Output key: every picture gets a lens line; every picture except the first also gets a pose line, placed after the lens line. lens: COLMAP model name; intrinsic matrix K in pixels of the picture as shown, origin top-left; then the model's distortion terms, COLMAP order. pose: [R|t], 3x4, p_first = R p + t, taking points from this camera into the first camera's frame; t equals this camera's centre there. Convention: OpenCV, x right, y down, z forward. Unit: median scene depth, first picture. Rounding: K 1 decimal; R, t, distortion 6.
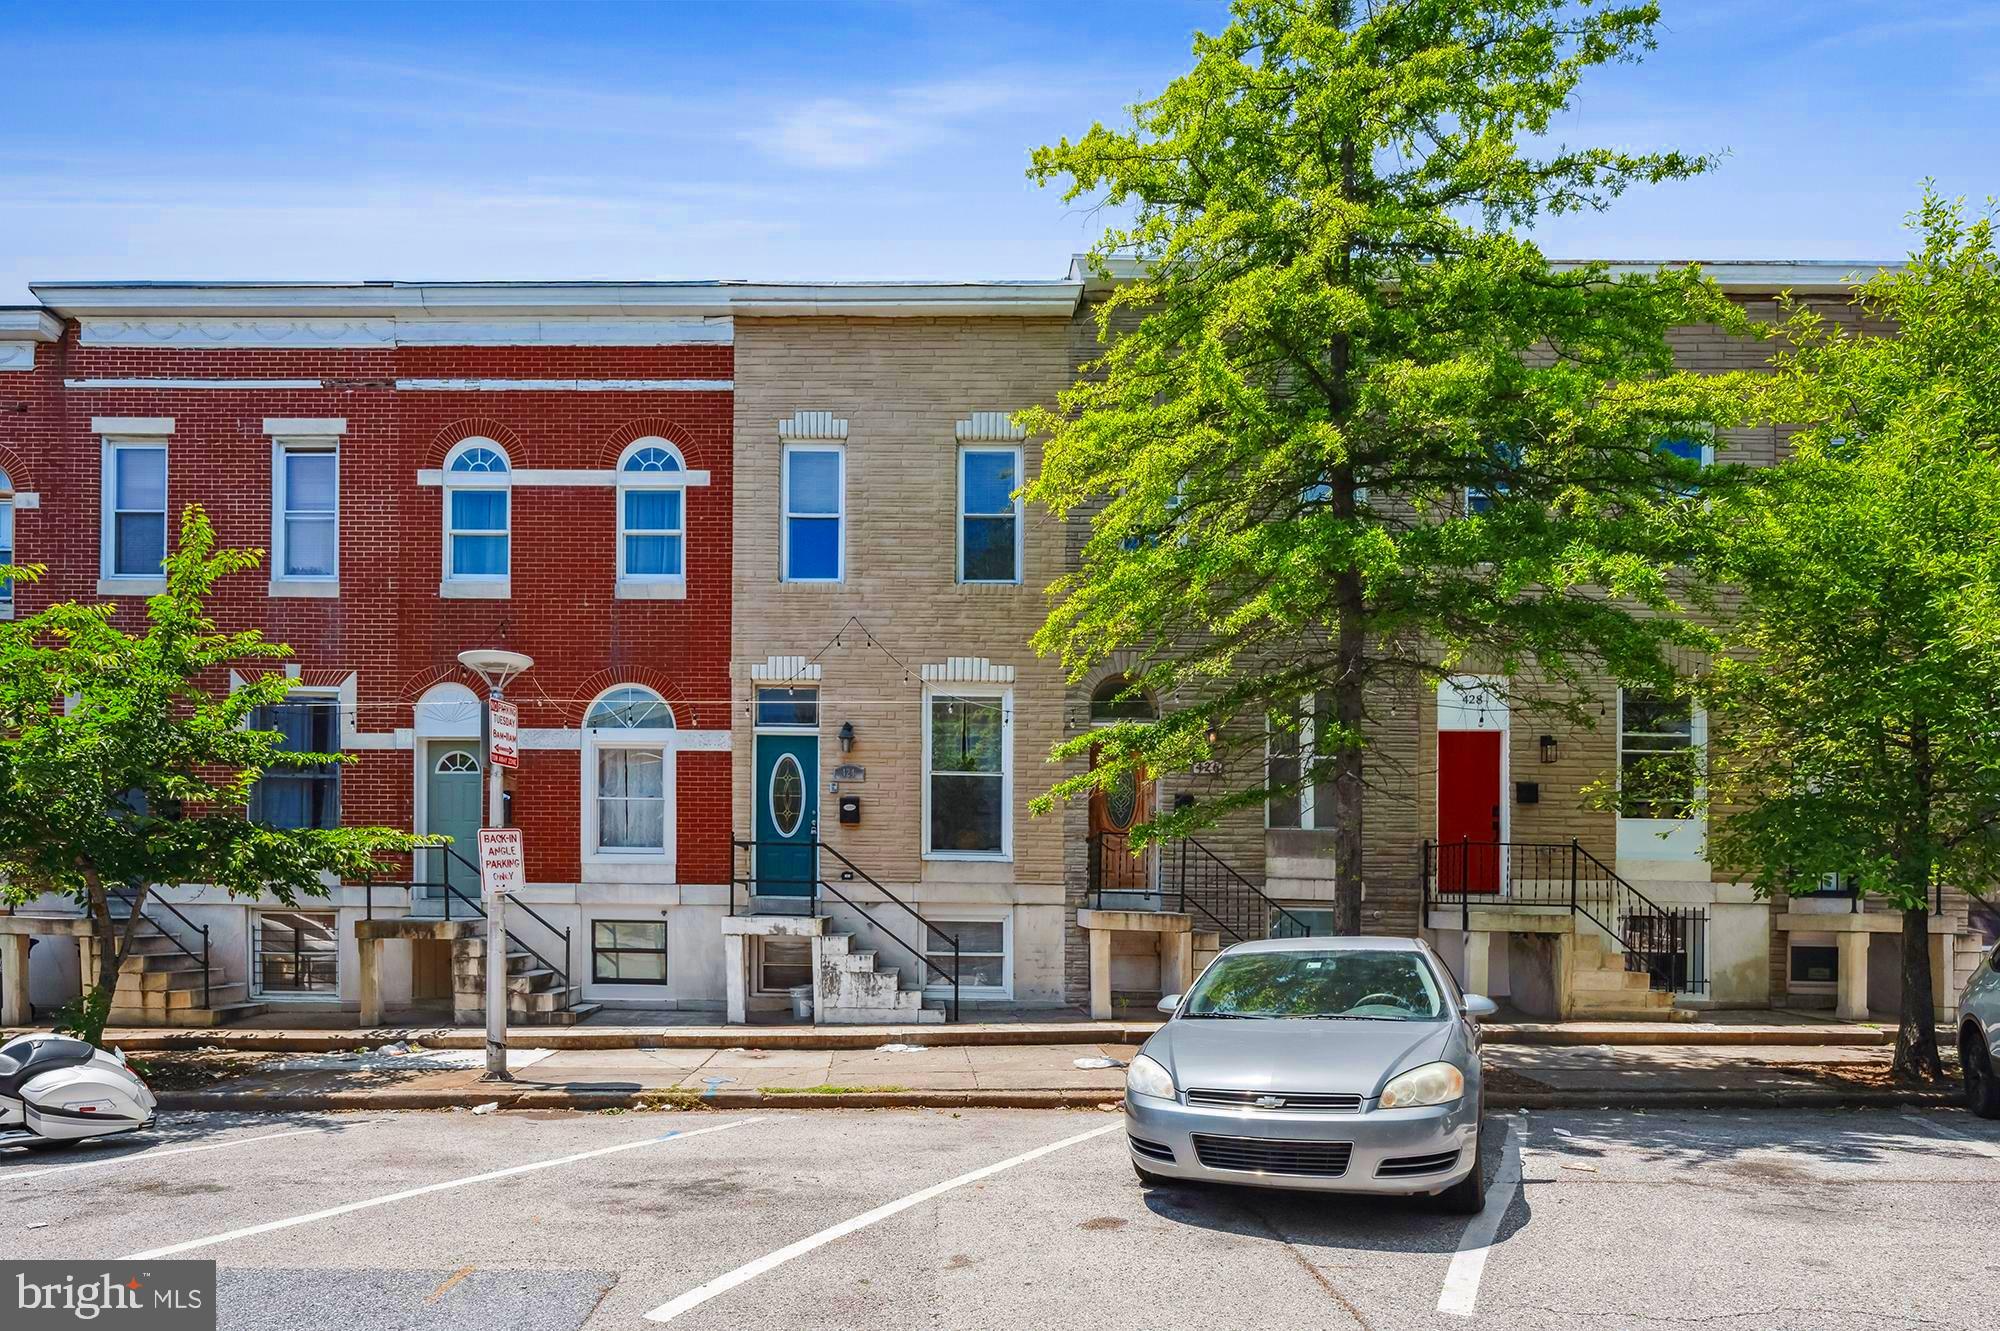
lens RADIAL K [[1065.1, 0, 918.6], [0, 1065.1, 680.5], [0, 0, 1]] dist [-0.003818, -0.000022]
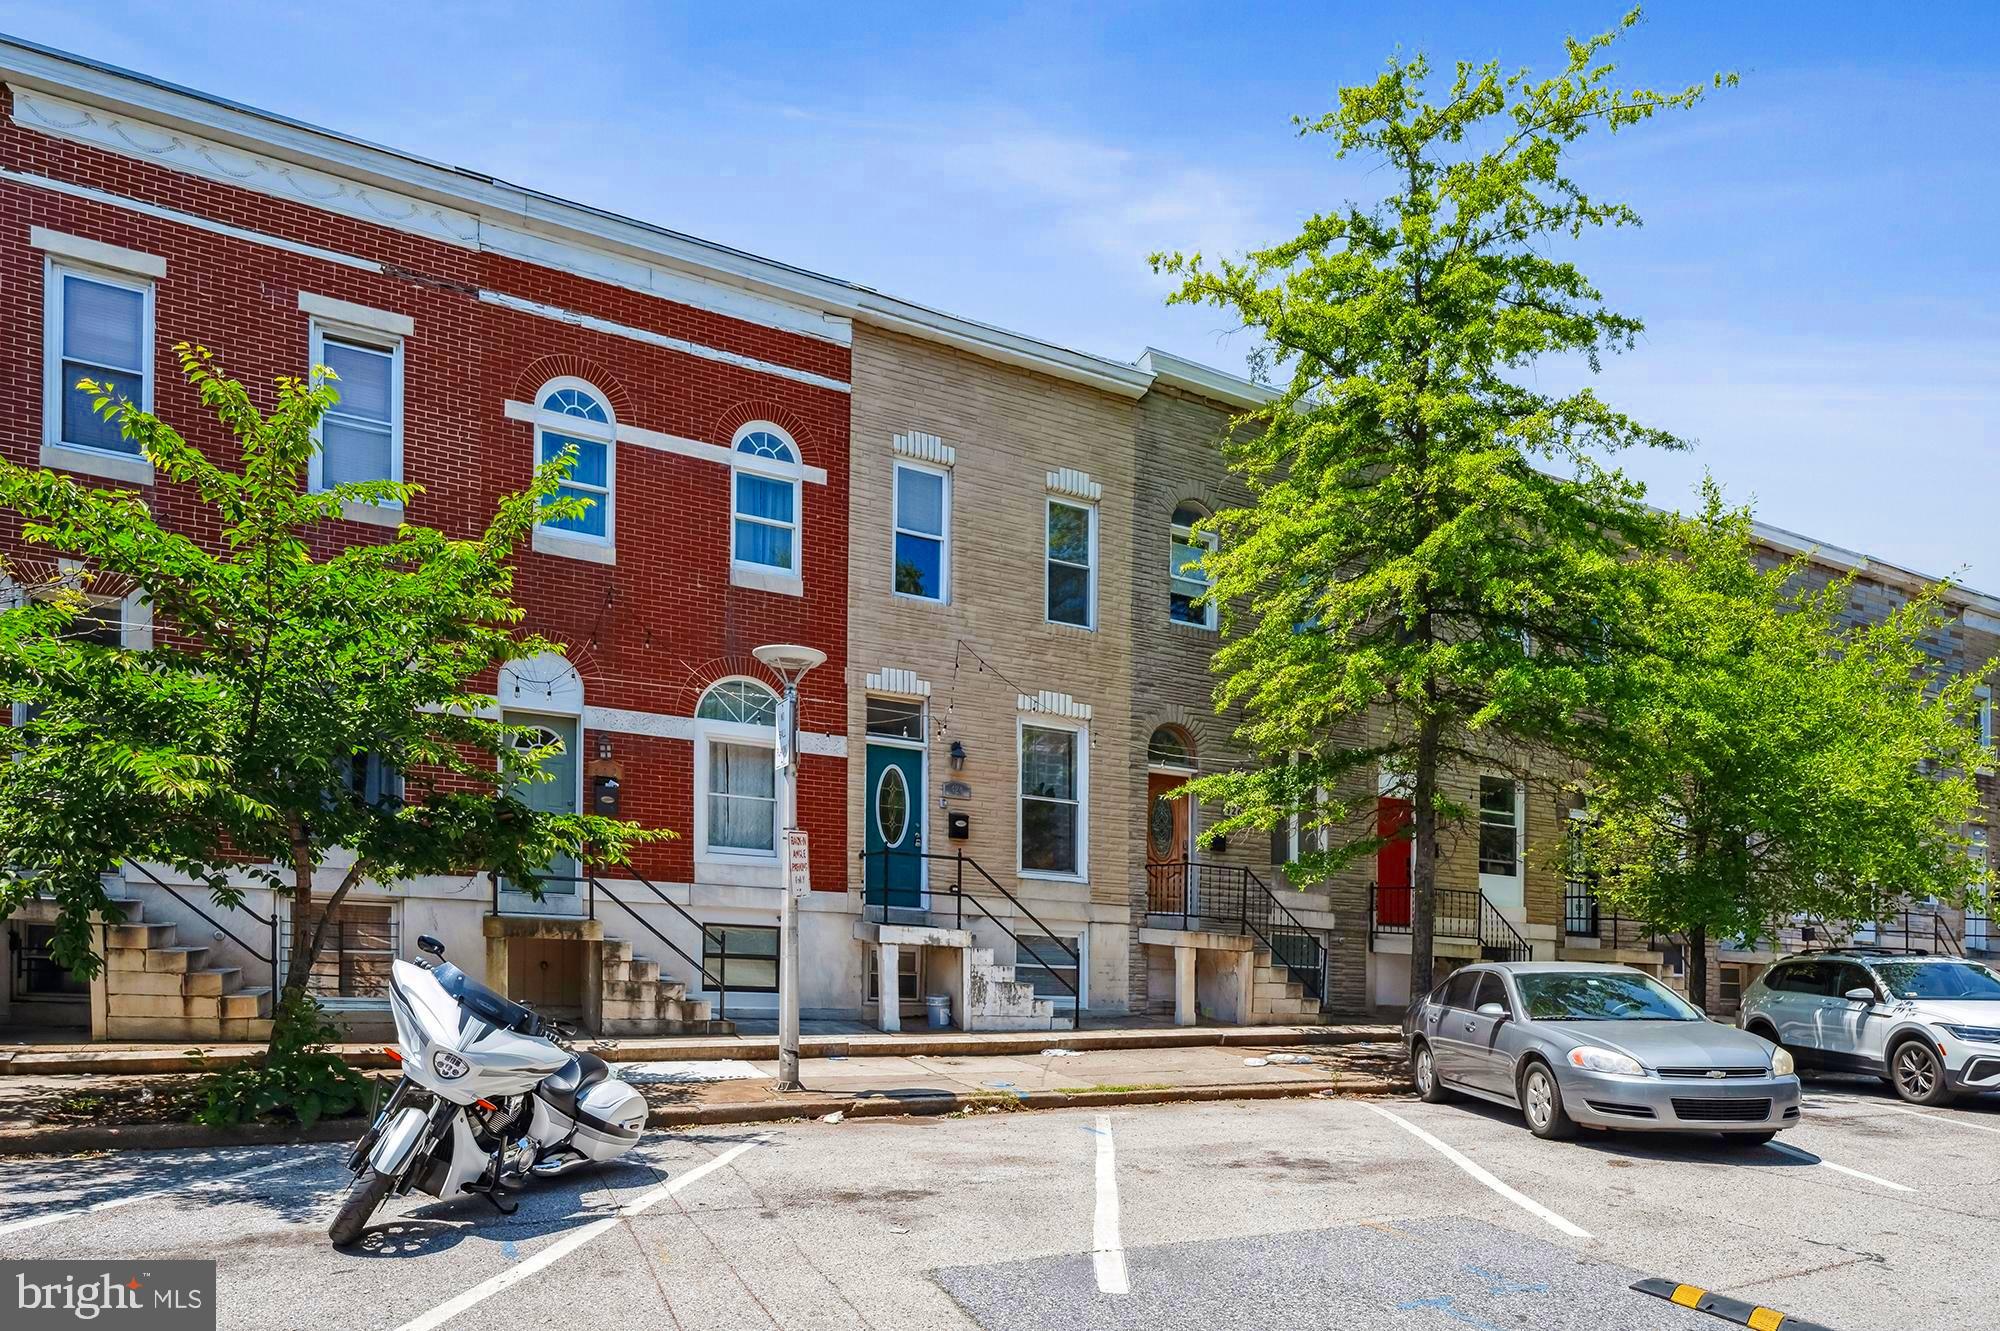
lens RADIAL K [[1095.7, 0, 992.4], [0, 1095.7, 655.1], [0, 0, 1]] dist [-0.004628, -0.000121]
pose [[0.895940, 0.137522, 0.422349, -0.506814], [-0.127932, 0.990464, -0.051122, 0.006194], [-0.425352, -0.008230, 0.904991, 0.013256]]
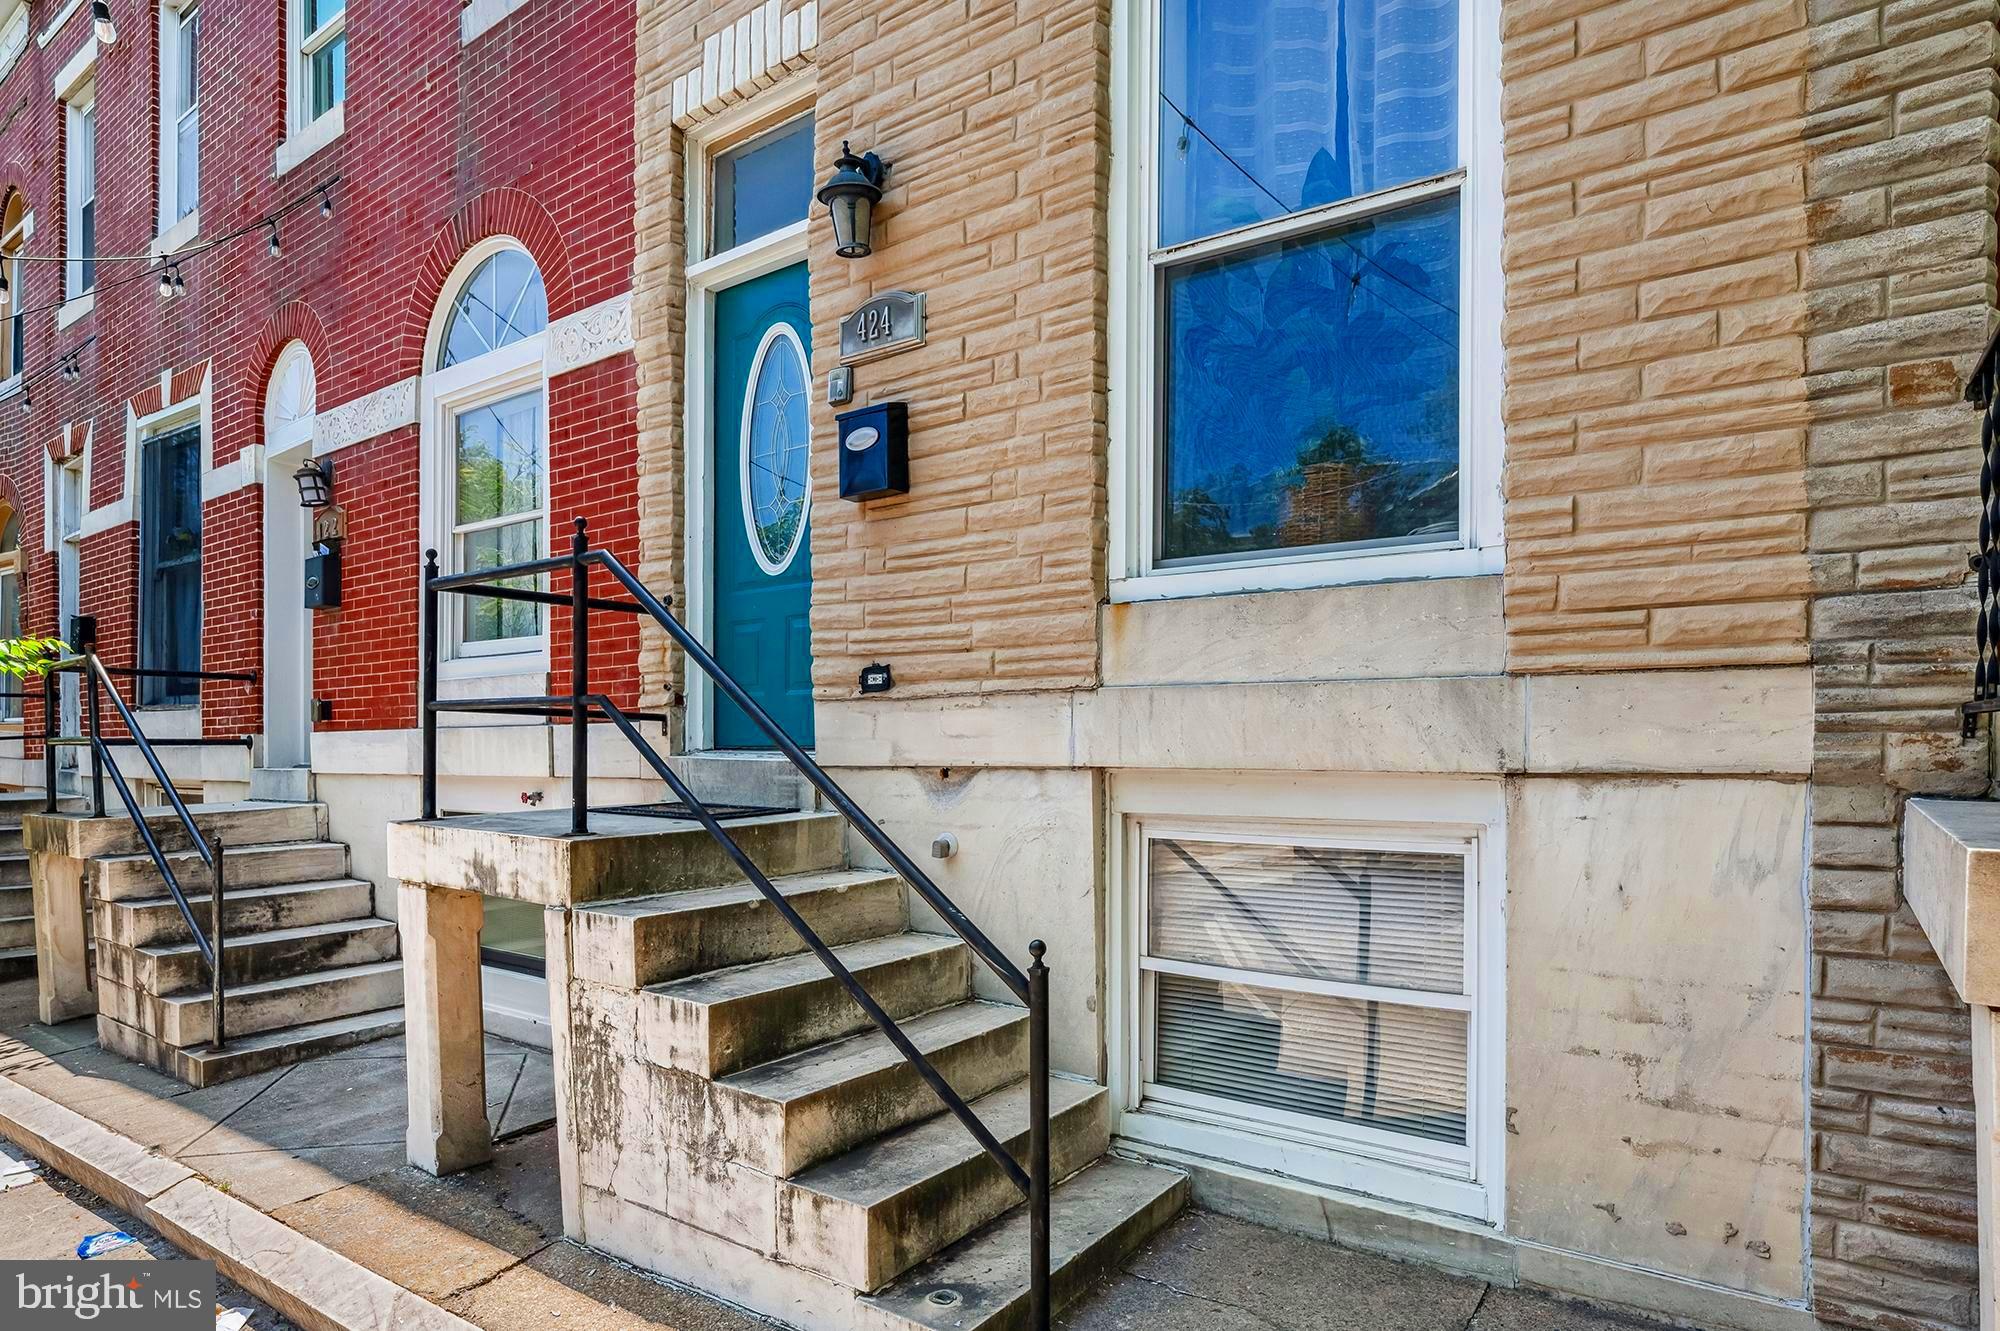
lens RADIAL K [[1108.0, 0, 1001.1], [0, 1108.0, 724.5], [0, 0, 1]] dist [-0.002181, -0.000408]
pose [[0.824742, -0.027725, -0.564830, 0.126677], [0.128604, 0.981823, 0.139589, 0.154860], [0.550693, -0.187764, 0.813316, 0.757332]]
